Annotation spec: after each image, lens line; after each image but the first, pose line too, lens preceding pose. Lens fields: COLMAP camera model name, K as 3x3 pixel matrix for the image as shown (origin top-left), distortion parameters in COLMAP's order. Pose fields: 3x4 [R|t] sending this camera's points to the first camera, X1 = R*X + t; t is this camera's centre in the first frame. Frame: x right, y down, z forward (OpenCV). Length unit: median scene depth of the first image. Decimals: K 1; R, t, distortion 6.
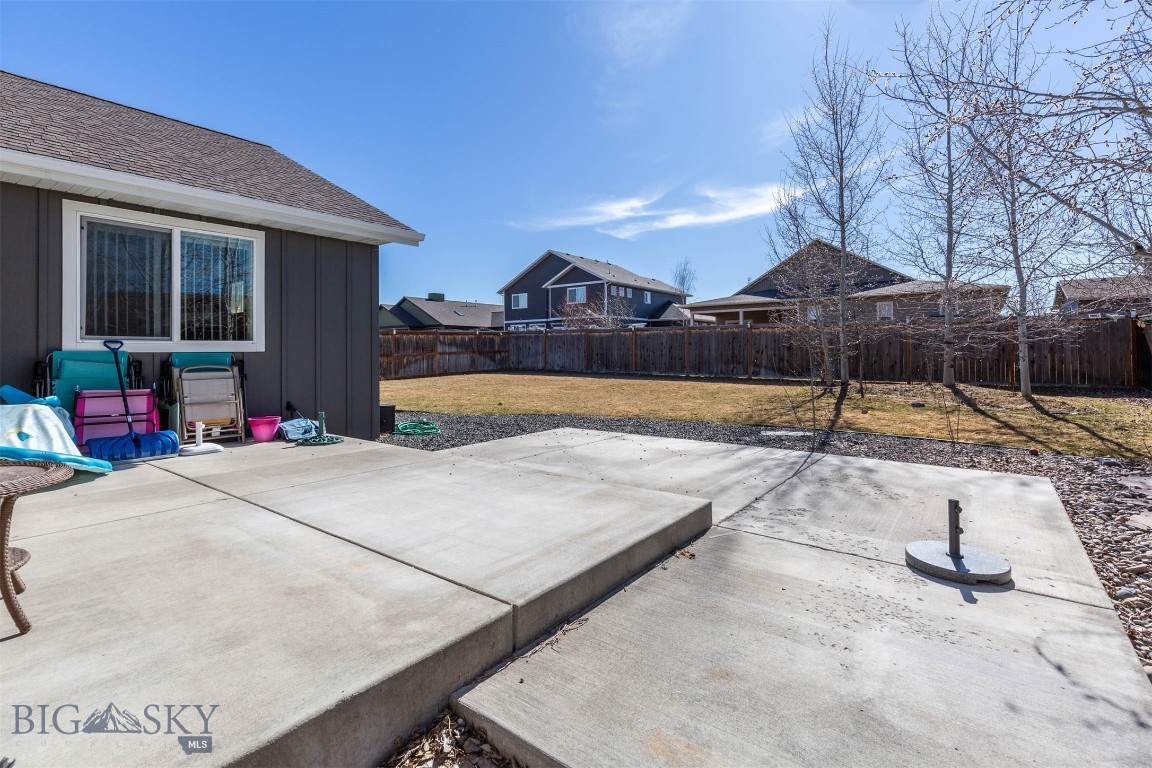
lens RADIAL K [[534.6, 0, 580.6], [0, 534.6, 352.2], [0, 0, 1]] dist [0.014343, -0.000748]
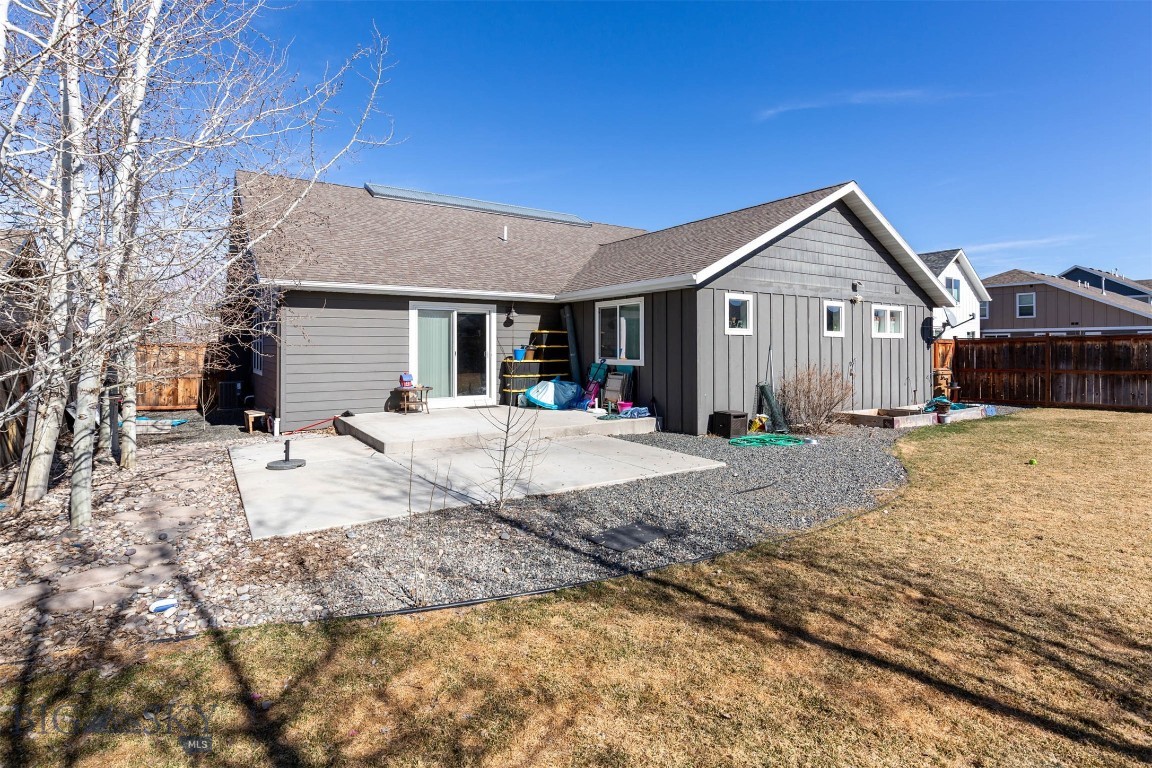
lens RADIAL K [[563.2, 0, 575.4], [0, 563.2, 344.4], [0, 0, 1]] dist [-0.000794, 0.000003]
pose [[-0.325394, -0.000476, -0.945579, 0.303780], [-0.000994, 0.999999, -0.000161, -0.017287], [0.945578, 0.000888, -0.325394, 0.347825]]
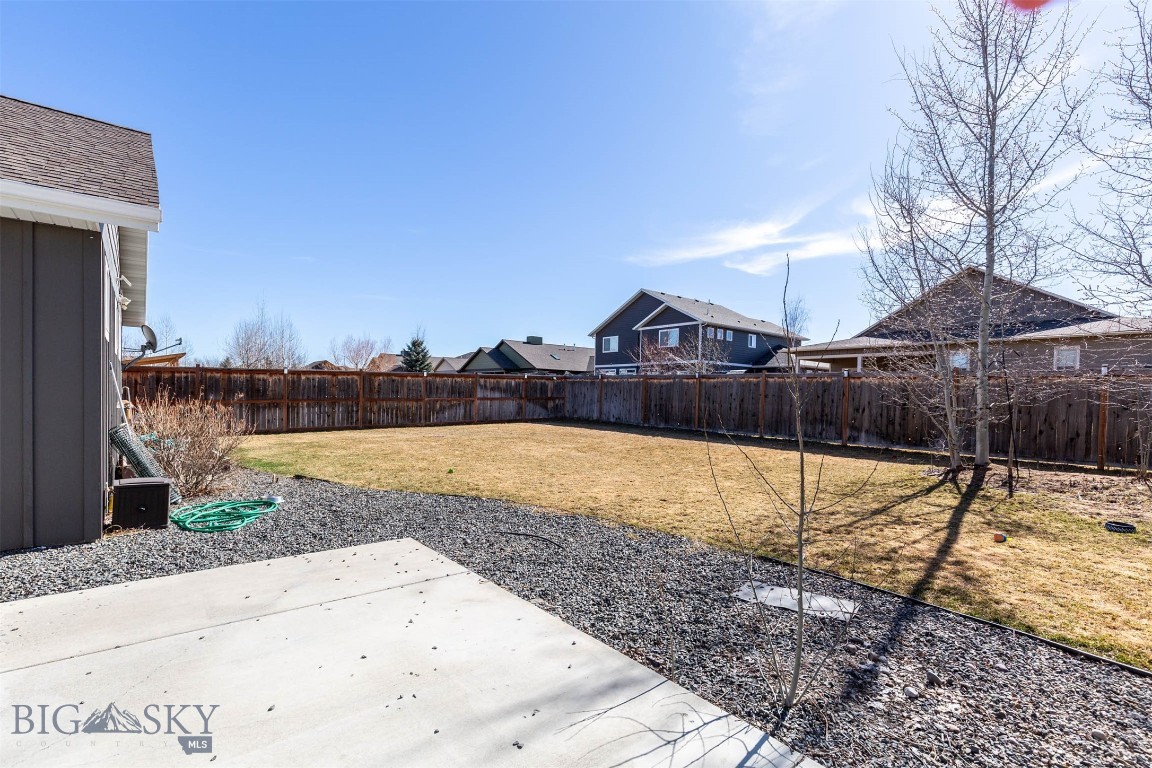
lens RADIAL K [[527.9, 0, 574.0], [0, 527.9, 412.6], [0, 0, 1]] dist [0.002460, 0.000262]
pose [[0.972286, 0.035197, -0.231129, 0.087036], [-0.028332, 0.999055, 0.032954, -0.007224], [0.232071, -0.025493, 0.972365, 0.146431]]
